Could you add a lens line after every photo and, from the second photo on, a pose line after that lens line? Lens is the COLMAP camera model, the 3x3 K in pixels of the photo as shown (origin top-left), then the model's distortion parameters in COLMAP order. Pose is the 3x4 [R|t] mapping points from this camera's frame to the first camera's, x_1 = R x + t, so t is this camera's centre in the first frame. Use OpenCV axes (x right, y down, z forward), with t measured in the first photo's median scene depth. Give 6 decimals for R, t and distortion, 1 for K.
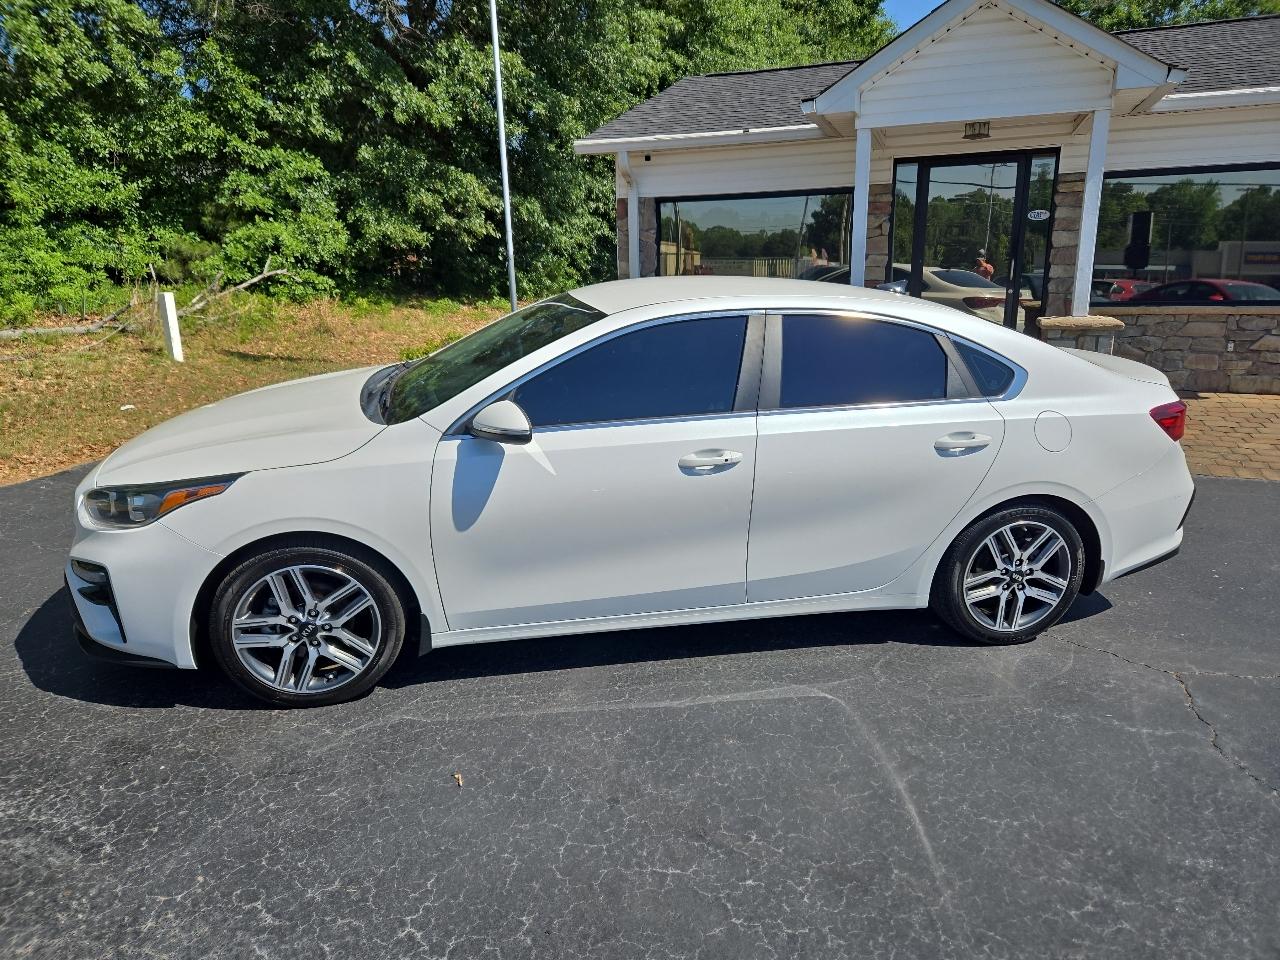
lens RADIAL K [[855.7, 0, 635.8], [0, 855.7, 478.0], [0, 0, 1]] dist [0.061552, -0.043588]
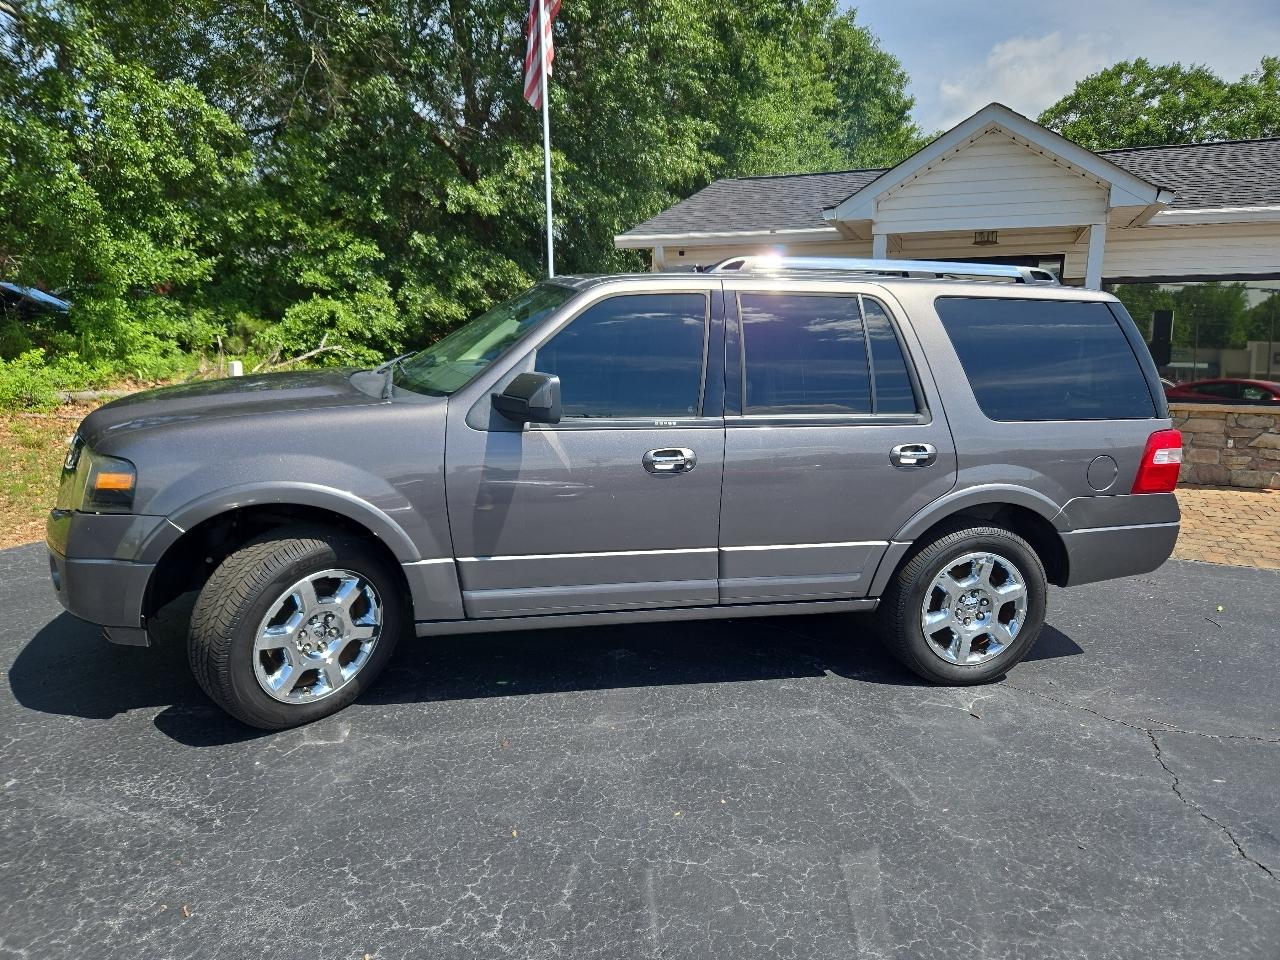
lens RADIAL K [[855.7, 0, 632.9], [0, 855.7, 481.5], [0, 0, 1]] dist [0.061552, -0.043588]
pose [[0.998935, 0.034094, -0.031084, -0.004942], [-0.036638, 0.995678, -0.085341, 0.012892], [0.028040, 0.086389, 0.995867, -0.068842]]
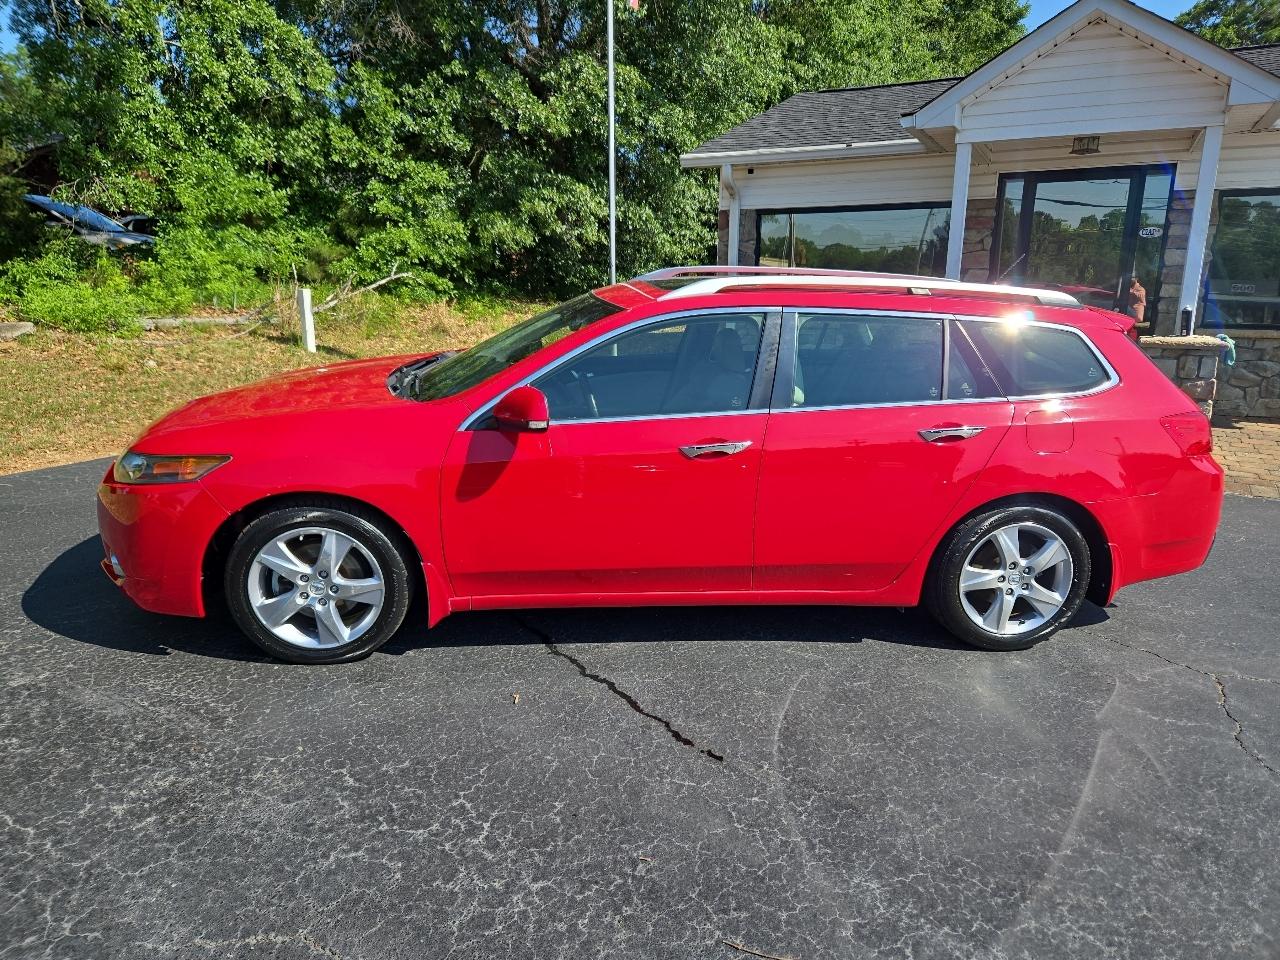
lens RADIAL K [[855.7, 0, 631.1], [0, 855.7, 488.6], [0, 0, 1]] dist [0.061552, -0.043588]
pose [[0.990531, 0.058191, -0.124344, 0.026931], [-0.058916, 0.998261, -0.002160, 0.022528], [0.124002, 0.009466, 0.992237, -0.044994]]
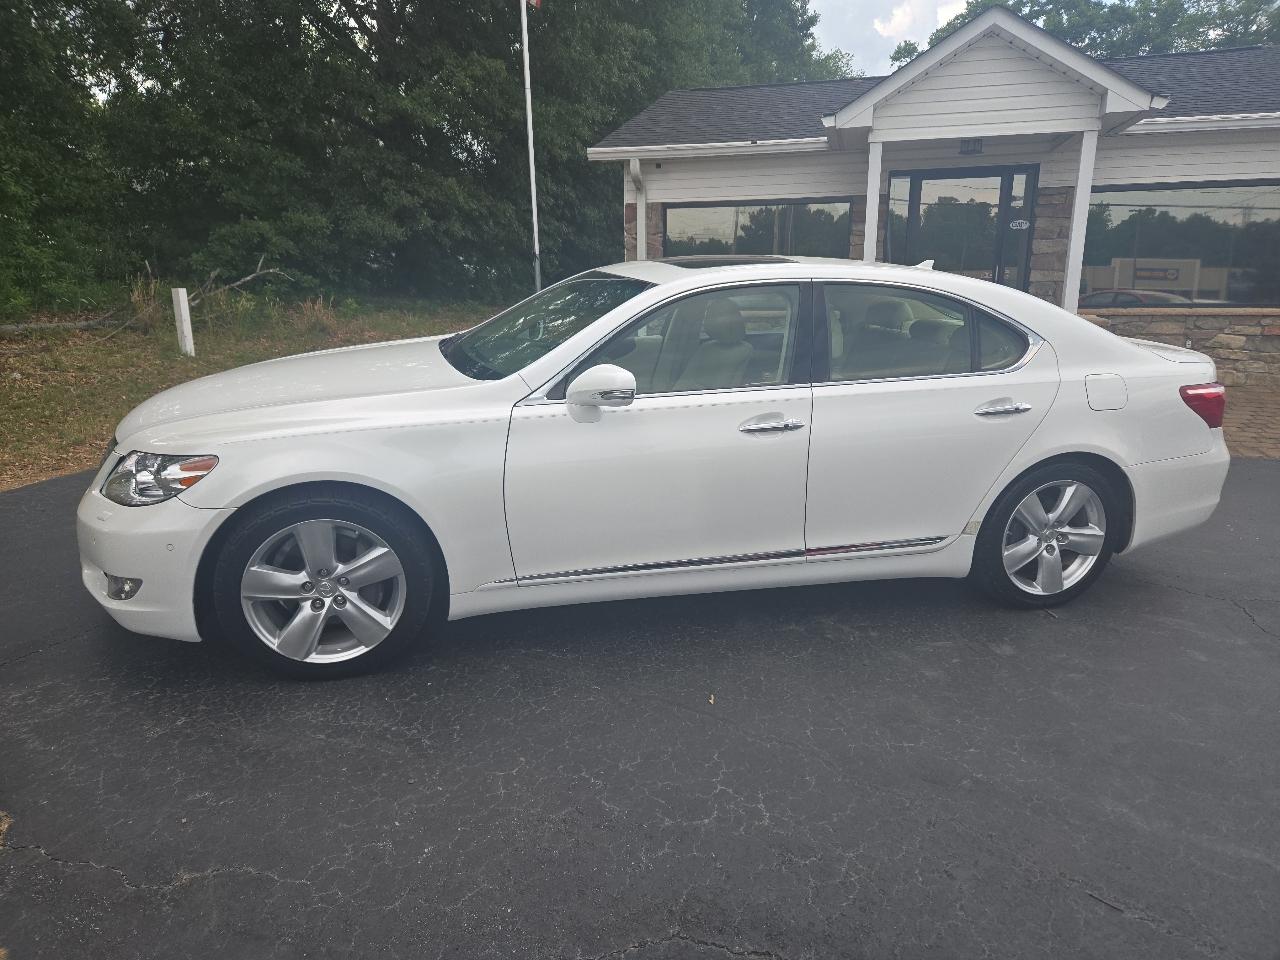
lens RADIAL K [[855.7, 0, 632.0], [0, 855.7, 476.7], [0, 0, 1]] dist [0.061552, -0.043588]
pose [[0.996102, -0.008713, 0.087774, -0.138656], [0.009827, 0.999877, -0.012260, 0.028481], [-0.087656, 0.013075, 0.996065, -0.055325]]
